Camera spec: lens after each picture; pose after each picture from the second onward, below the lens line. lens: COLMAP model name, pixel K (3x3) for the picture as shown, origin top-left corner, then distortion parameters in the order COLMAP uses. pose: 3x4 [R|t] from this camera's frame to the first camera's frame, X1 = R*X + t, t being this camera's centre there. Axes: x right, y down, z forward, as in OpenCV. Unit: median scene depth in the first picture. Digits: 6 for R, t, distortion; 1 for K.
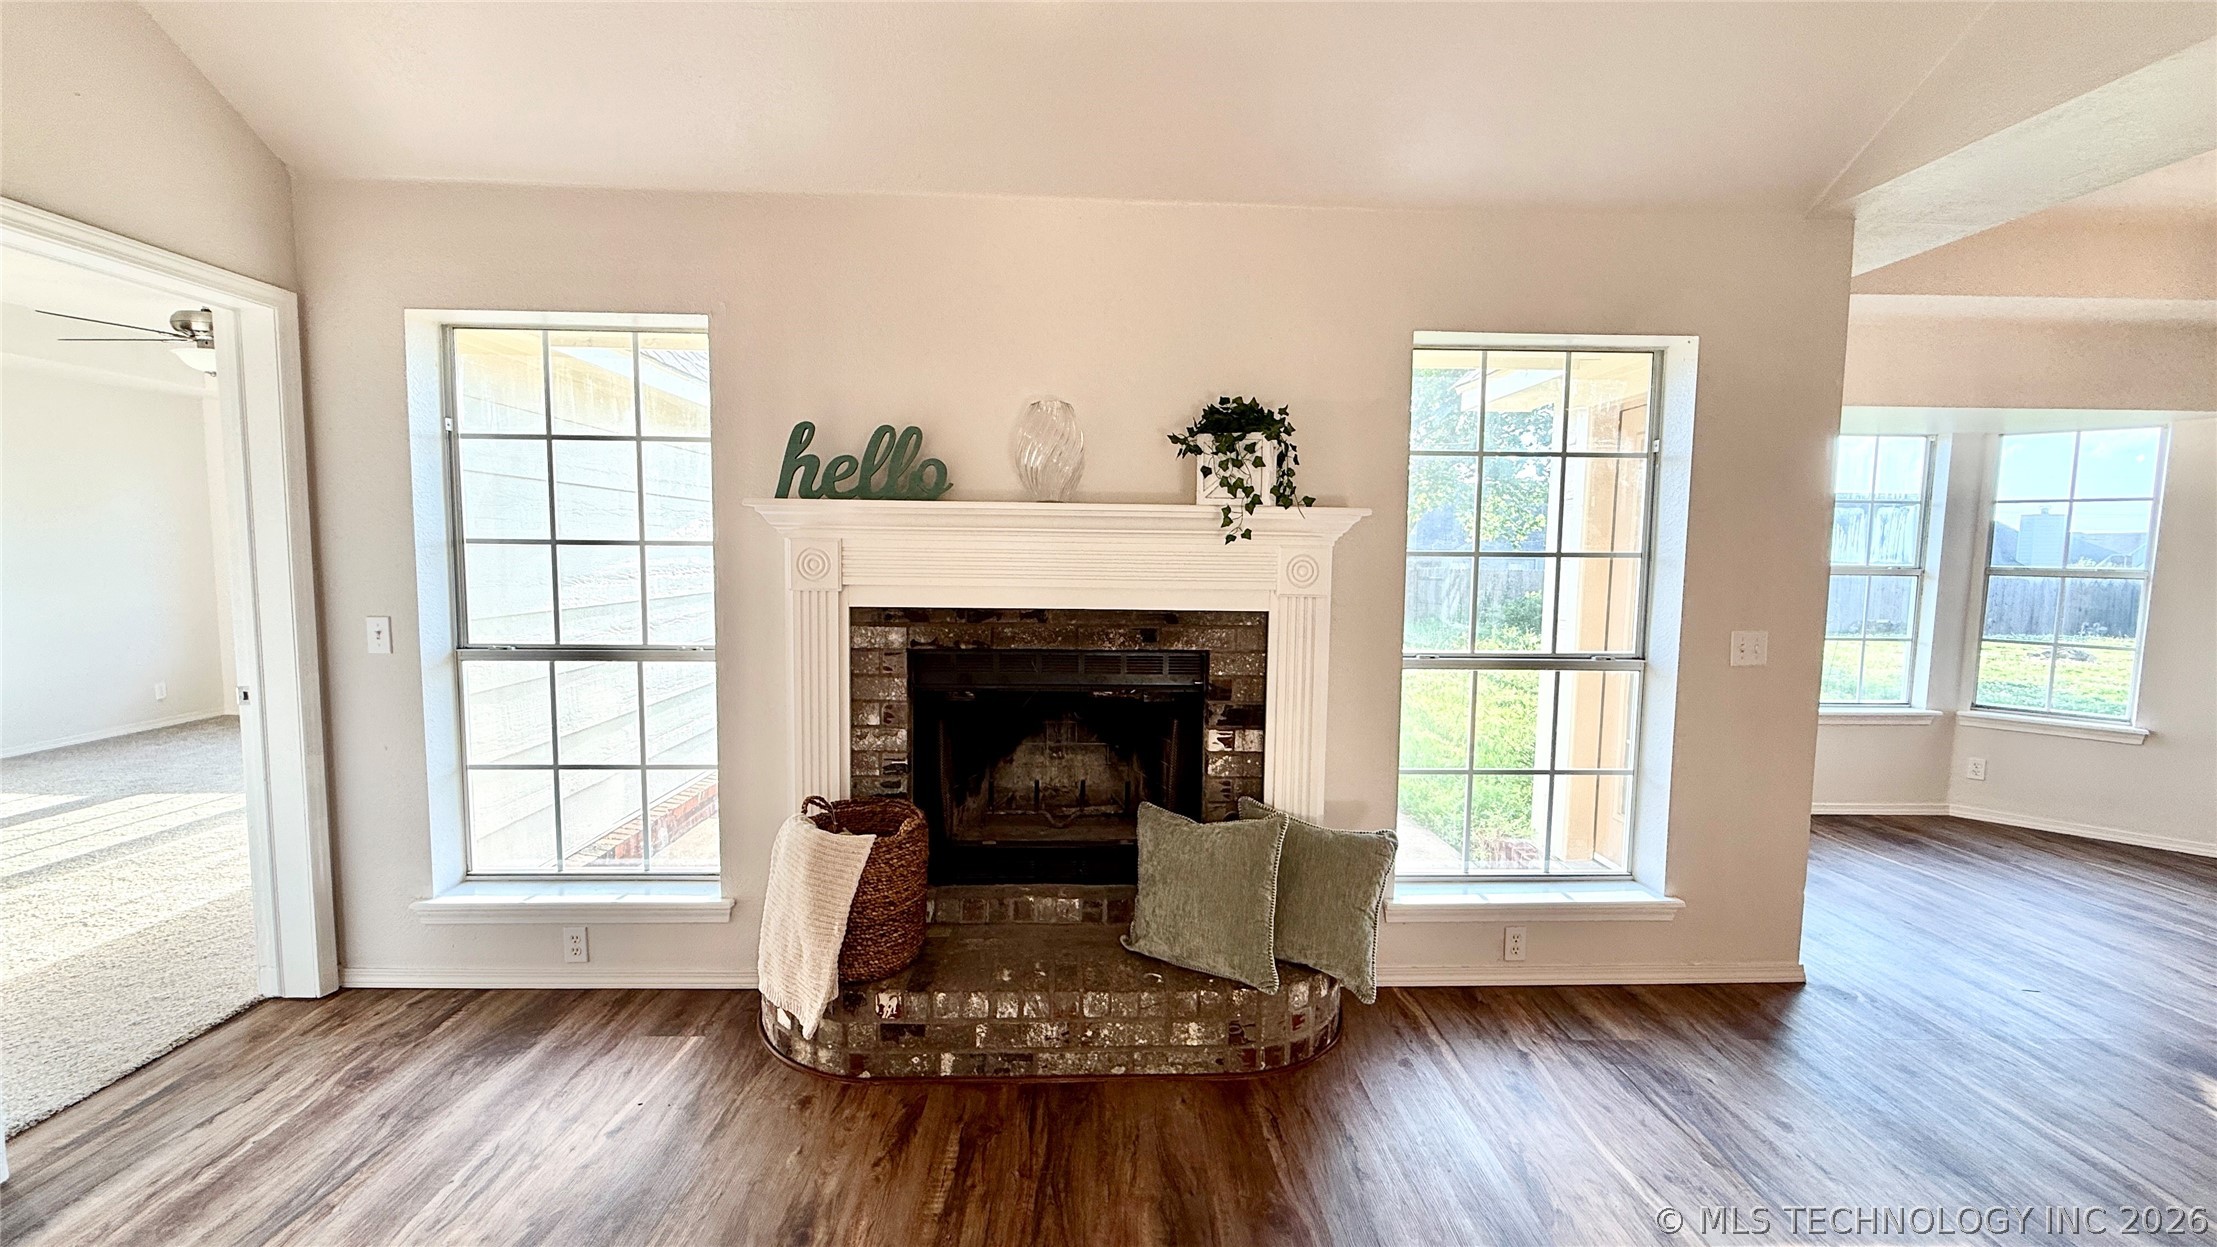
lens RADIAL K [[883.5, 0, 1103.1], [0, 883.5, 623.1], [0, 0, 1]] dist [0.000069, -0.000058]
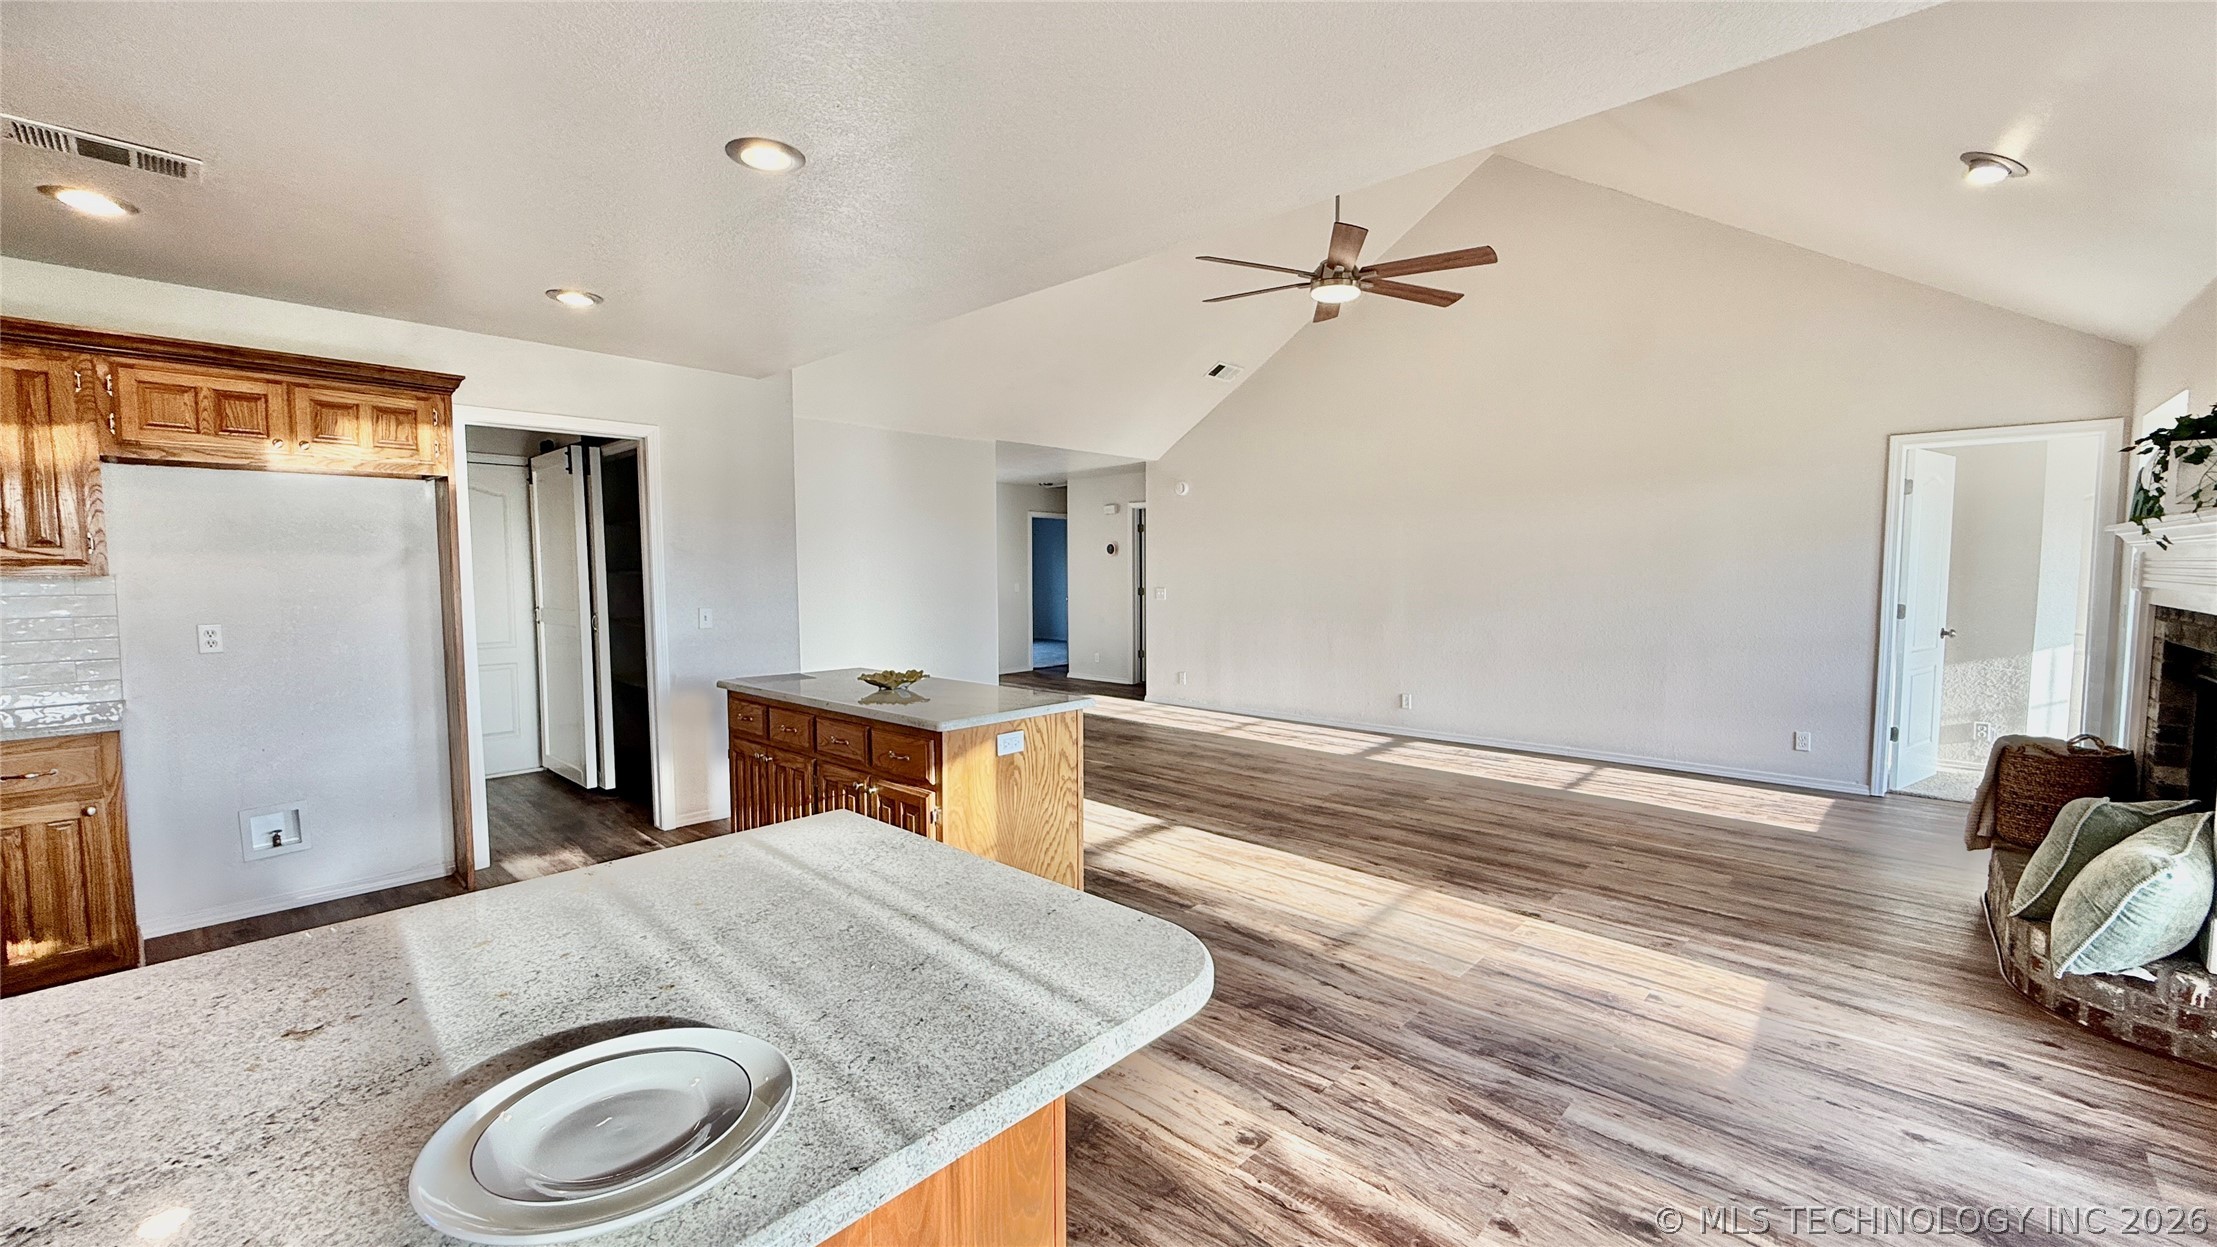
lens RADIAL K [[883.5, 0, 1101.6], [0, 883.5, 622.8], [0, 0, 1]] dist [0.000069, -0.000058]
pose [[-0.697936, 0.036218, -0.715244, 1.703049], [-0.063857, 0.991595, 0.112524, -0.038212], [0.713308, 0.124208, -0.689757, 0.787513]]
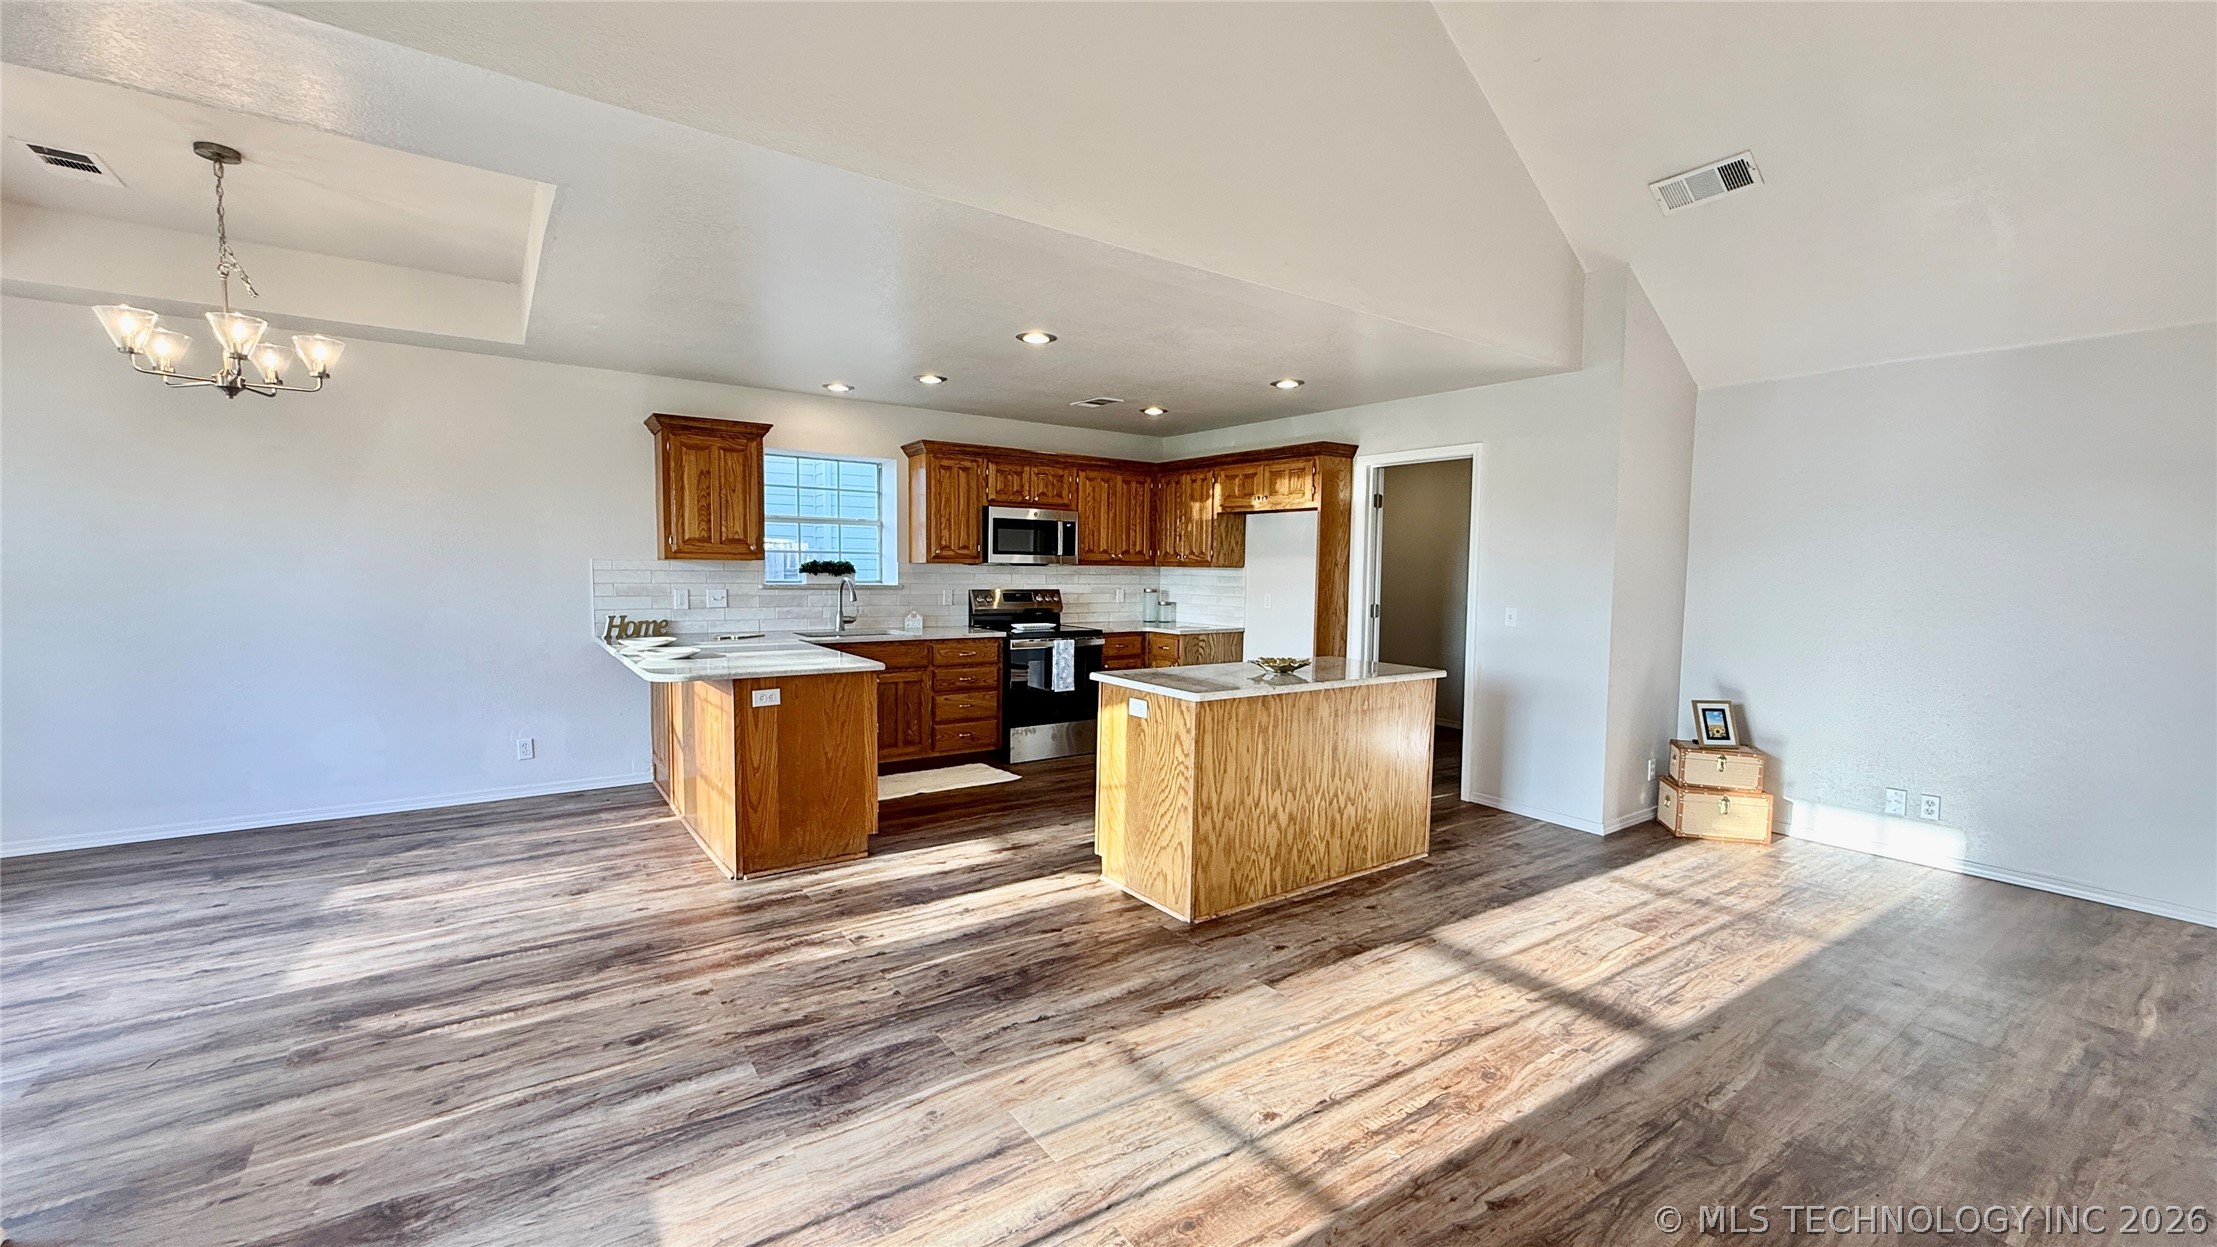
lens RADIAL K [[883.5, 0, 1102.4], [0, 883.5, 624.0], [0, 0, 1]] dist [0.000069, -0.000058]
pose [[-0.558632, -0.076812, 0.825851, -0.094658], [0.046265, 0.991266, 0.123493, -0.052662], [-0.828124, 0.107195, -0.550200, 0.732623]]
